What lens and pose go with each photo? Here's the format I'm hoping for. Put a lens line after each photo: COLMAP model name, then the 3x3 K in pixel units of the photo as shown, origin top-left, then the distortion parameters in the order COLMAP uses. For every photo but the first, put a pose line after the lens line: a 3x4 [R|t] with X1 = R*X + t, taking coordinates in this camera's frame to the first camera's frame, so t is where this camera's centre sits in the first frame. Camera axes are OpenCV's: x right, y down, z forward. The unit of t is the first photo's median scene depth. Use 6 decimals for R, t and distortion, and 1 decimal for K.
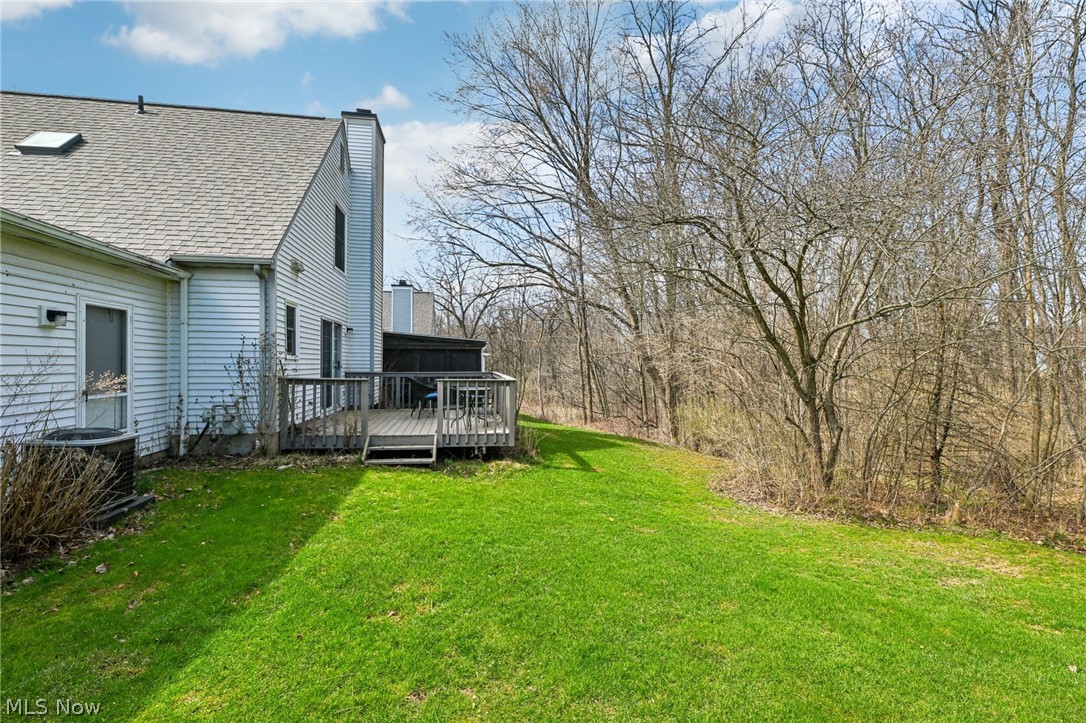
lens RADIAL K [[489.7, 0, 543.0], [0, 489.7, 361.5], [0, 0, 1]] dist [-0.000096, -0.000173]
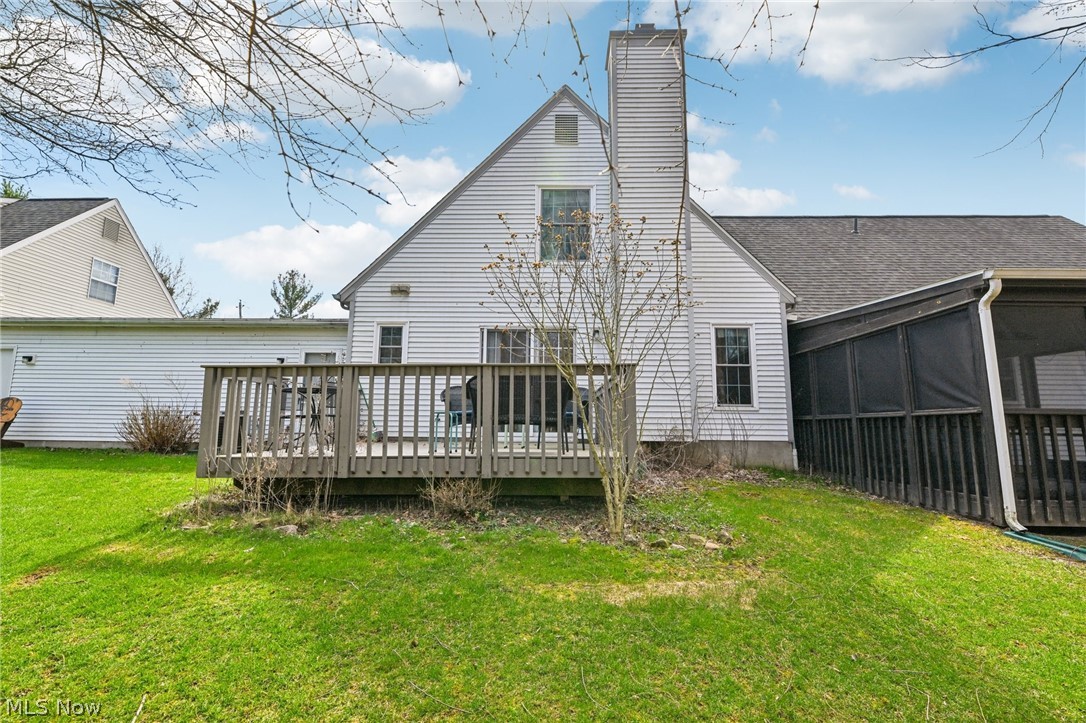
lens RADIAL K [[462.2, 0, 543.0], [0, 462.2, 361.5], [0, 0, 1]] dist [0.000408, -0.000318]
pose [[-0.165667, -0.129466, -0.977647, 0.466834], [0.003858, 0.991253, -0.131922, 0.111267], [0.986174, -0.025626, -0.163718, 1.614871]]
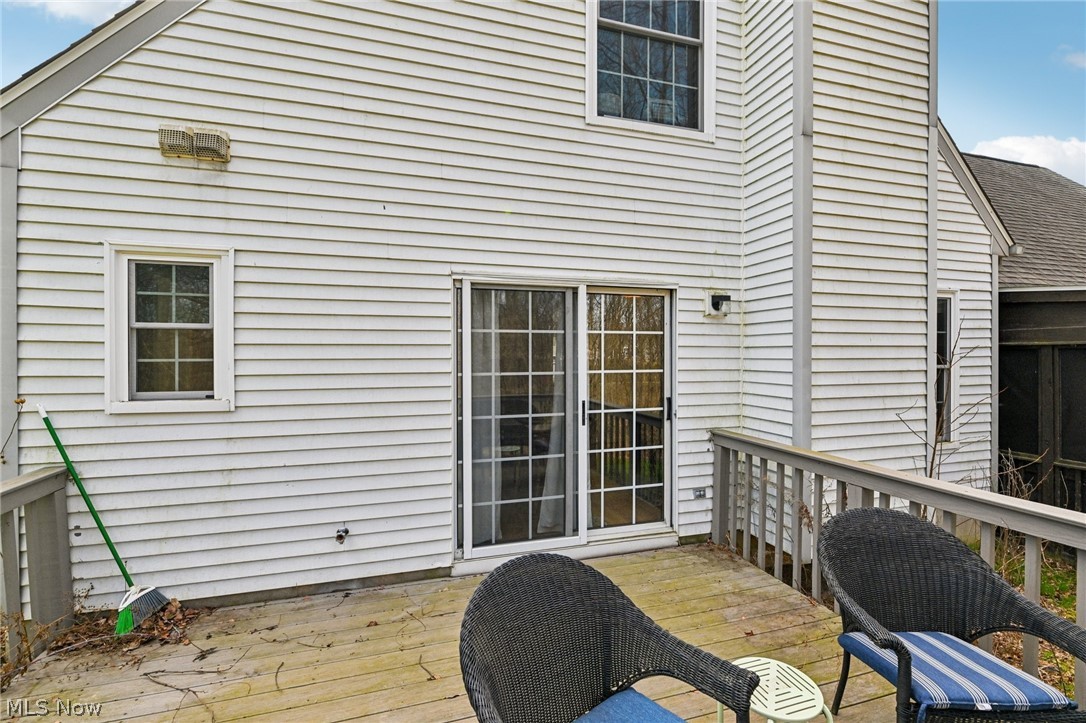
lens RADIAL K [[462.2, 0, 543.0], [0, 462.2, 361.5], [0, 0, 1]] dist [0.000408, -0.000318]
pose [[0.132993, 0.008859, -0.991077, -0.157298], [0.013690, 0.999848, 0.010774, -0.043511], [0.991022, -0.015001, 0.132852, 1.311341]]
